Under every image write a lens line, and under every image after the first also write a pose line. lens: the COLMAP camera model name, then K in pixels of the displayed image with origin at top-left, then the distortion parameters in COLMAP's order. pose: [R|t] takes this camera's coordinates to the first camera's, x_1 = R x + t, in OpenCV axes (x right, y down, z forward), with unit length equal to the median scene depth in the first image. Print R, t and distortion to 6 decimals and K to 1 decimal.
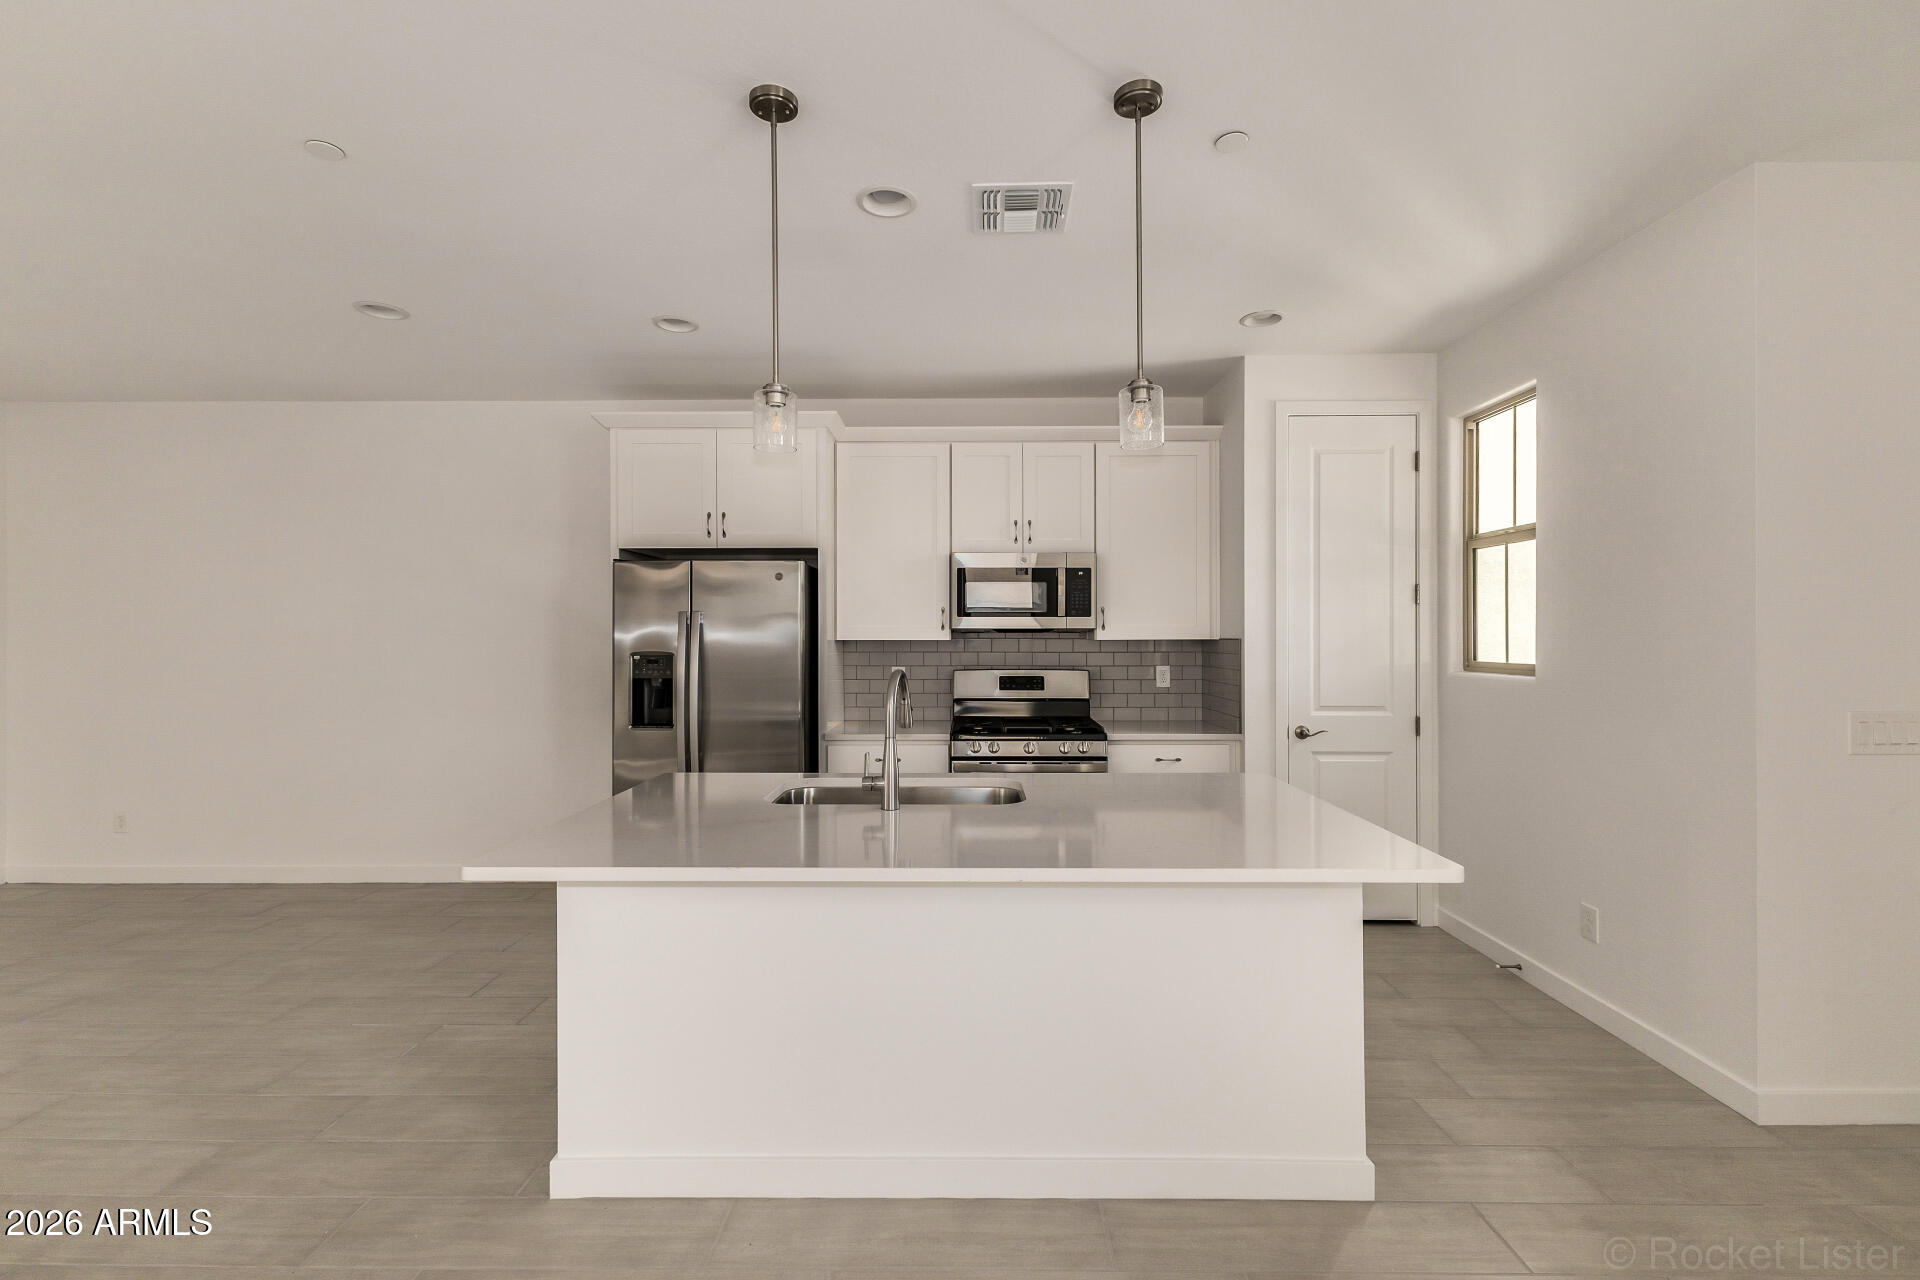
lens RADIAL K [[840.6, 0, 954.1], [0, 840.6, 635.4], [0, 0, 1]] dist [0.009351, -0.002117]
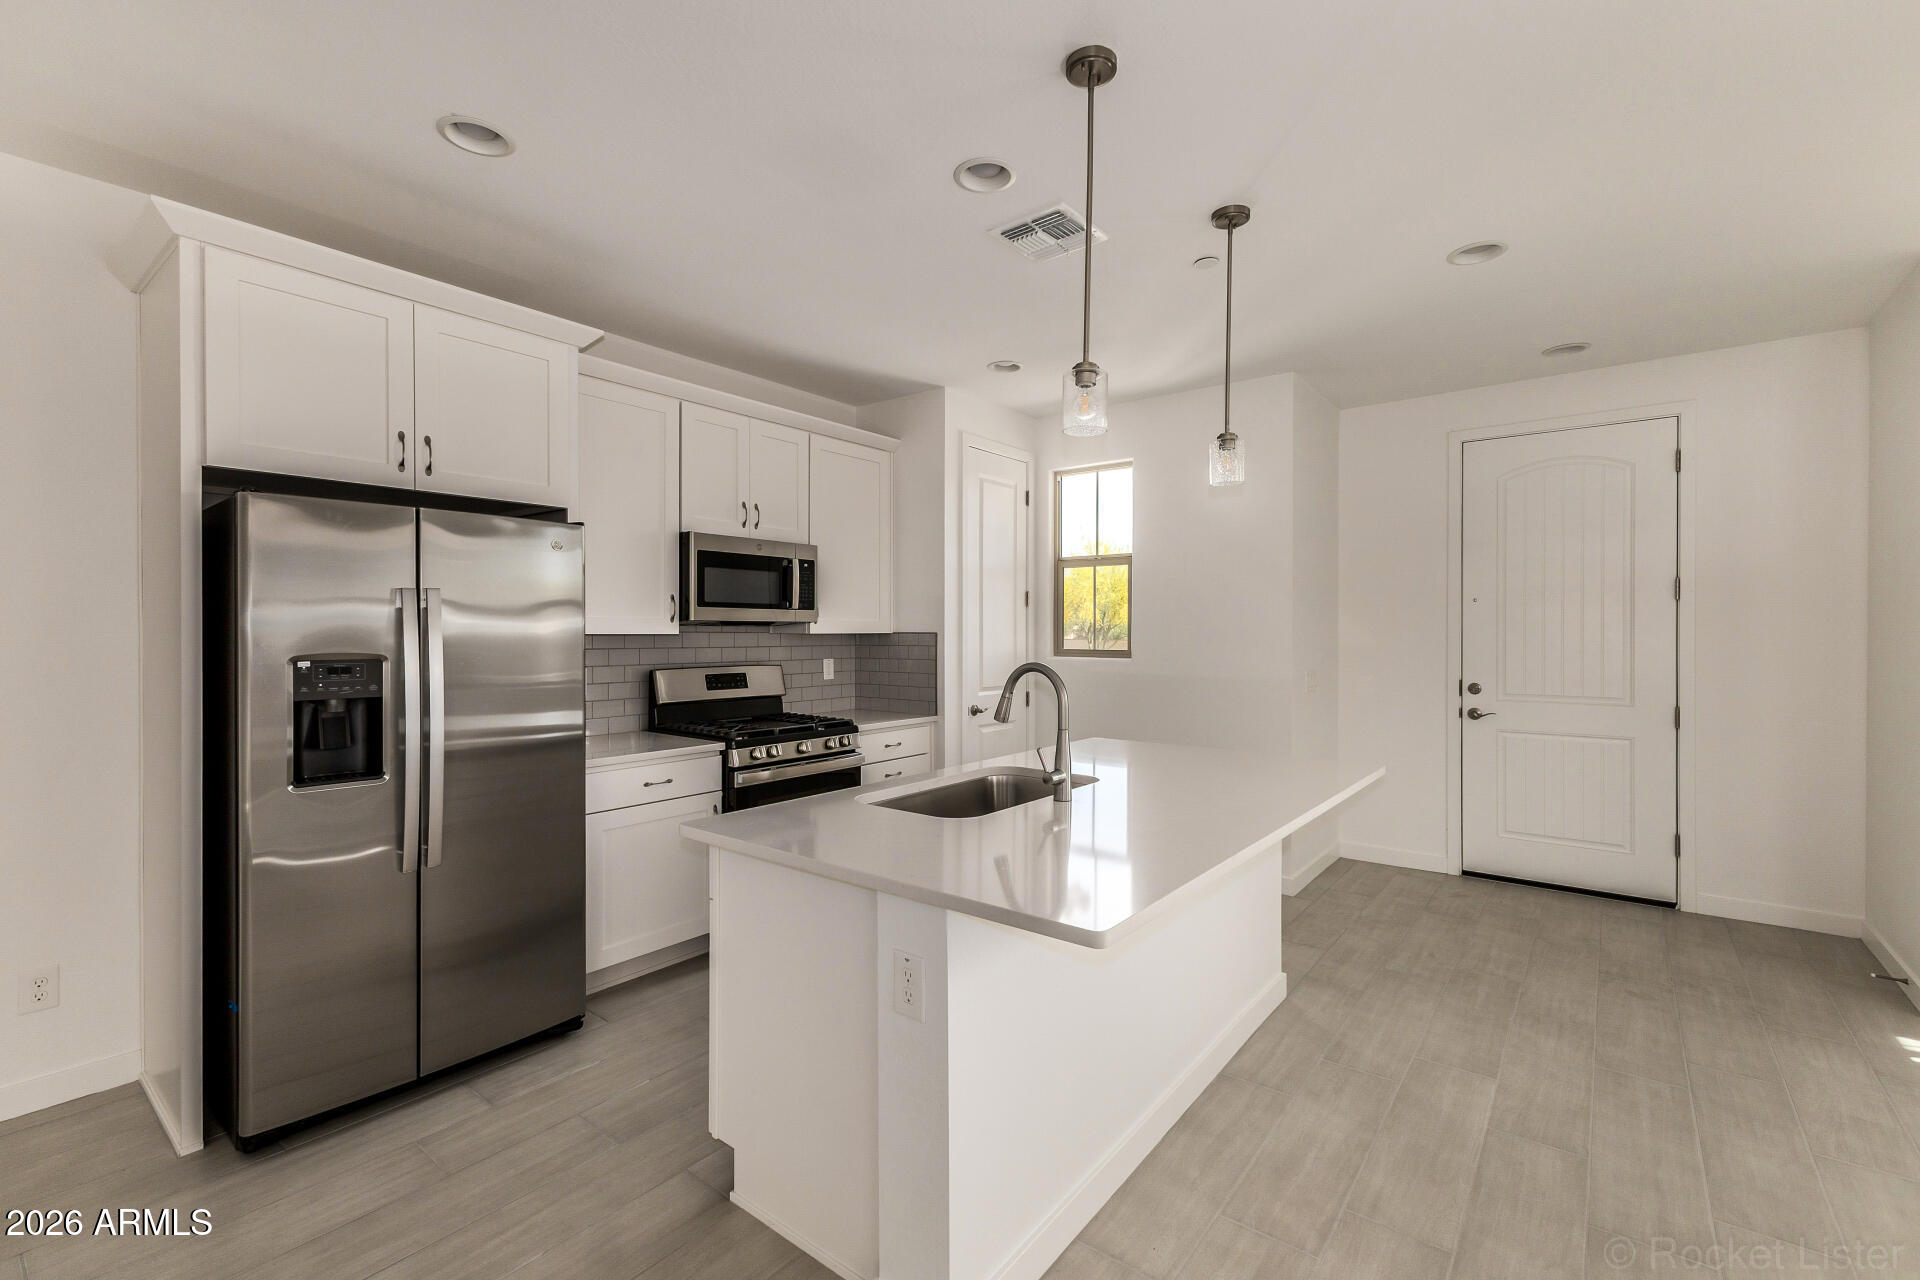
lens RADIAL K [[840.6, 0, 966.7], [0, 840.6, 634.8], [0, 0, 1]] dist [0.009351, -0.002117]
pose [[0.595723, -0.001246, 0.803189, -0.546647], [-0.001695, 0.999995, 0.002809, 0.003739], [-0.803188, -0.003034, 0.595718, 0.281431]]
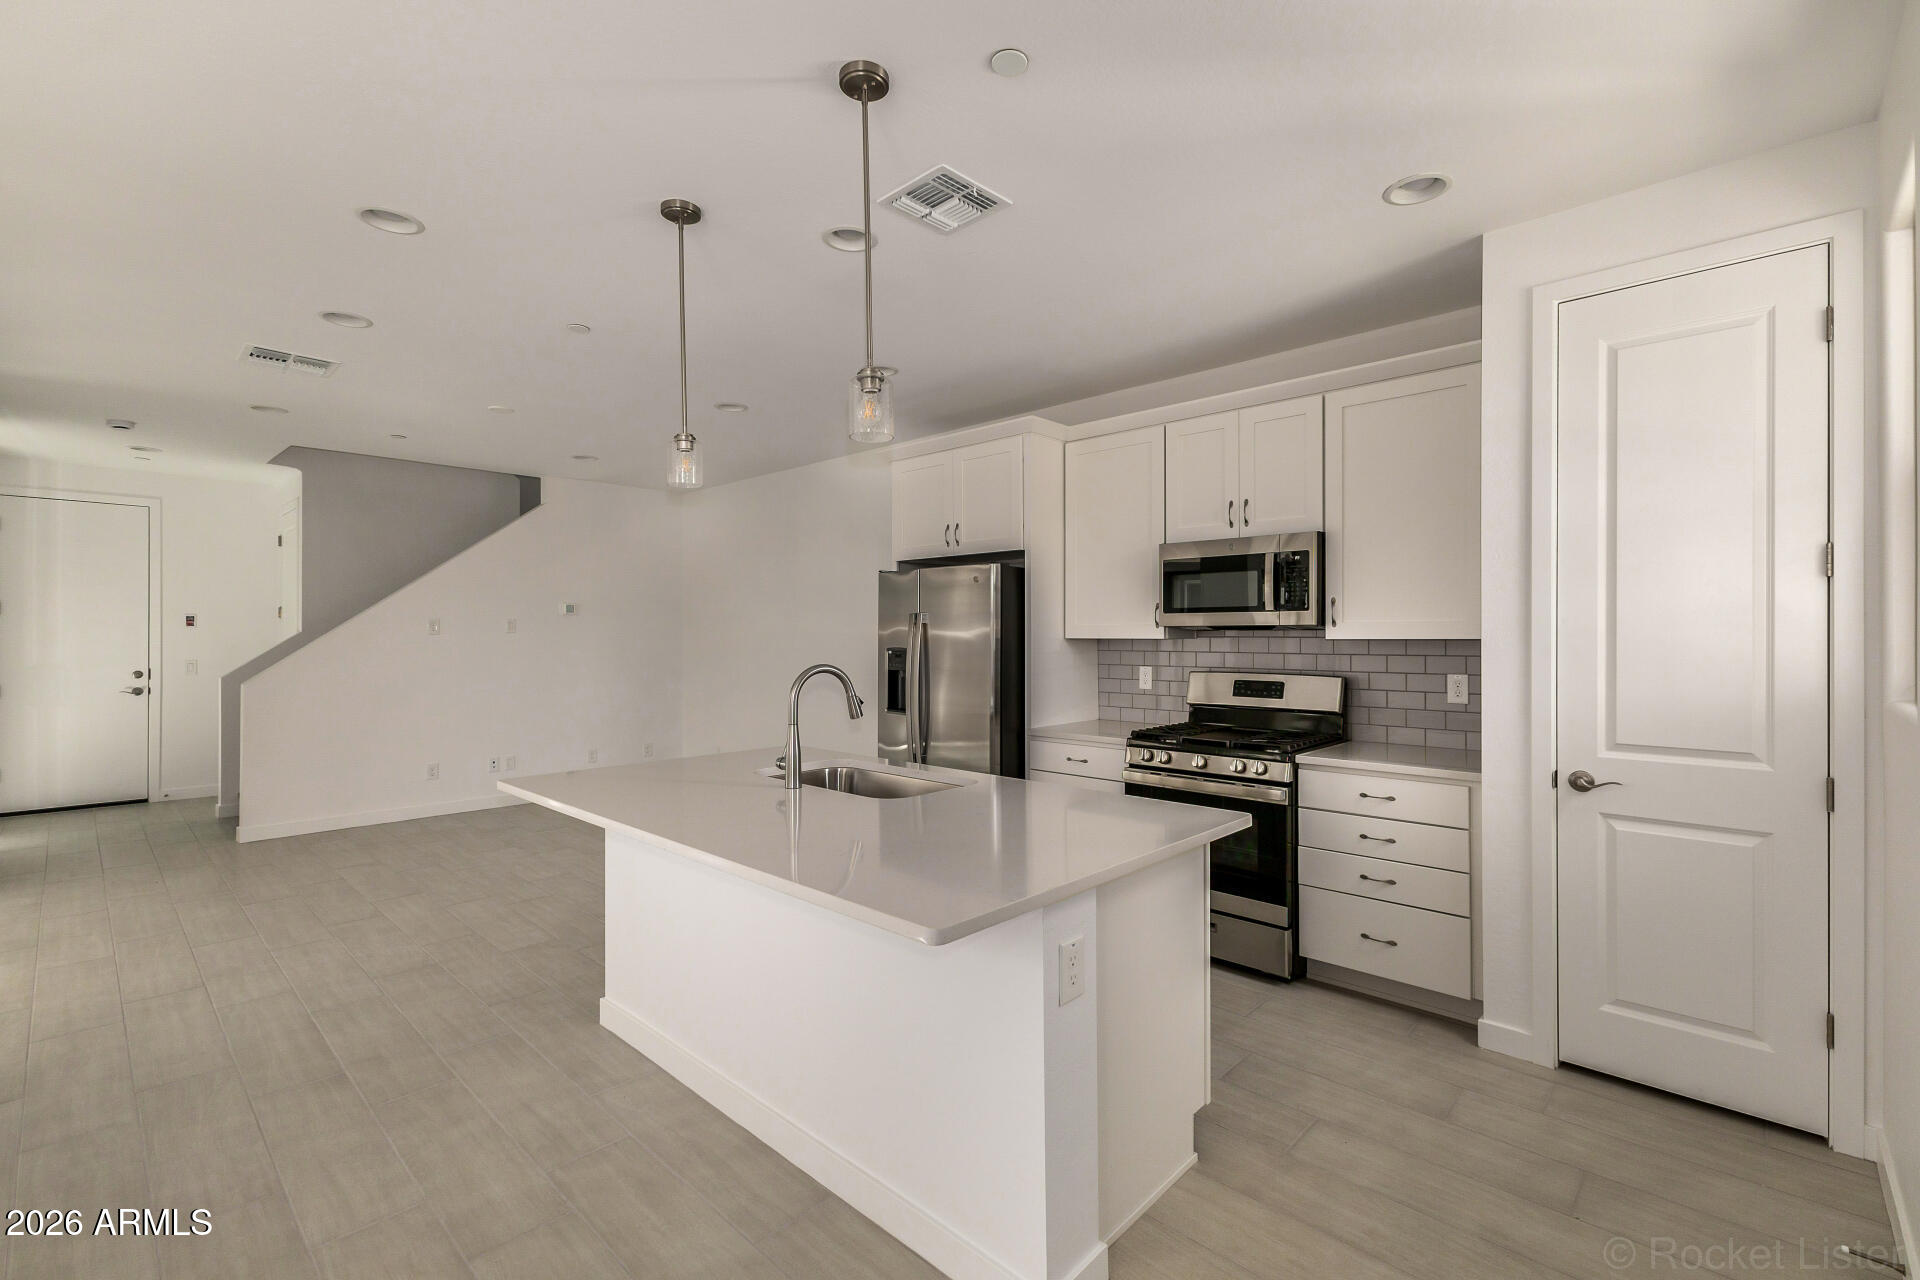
lens RADIAL K [[840.6, 0, 969.9], [0, 840.6, 638.6], [0, 0, 1]] dist [0.009351, -0.002117]
pose [[0.737140, 0.003238, -0.675732, 0.492136], [0.000435, 0.999986, 0.005266, 0.000478], [0.675740, -0.004176, 0.737128, 0.188943]]
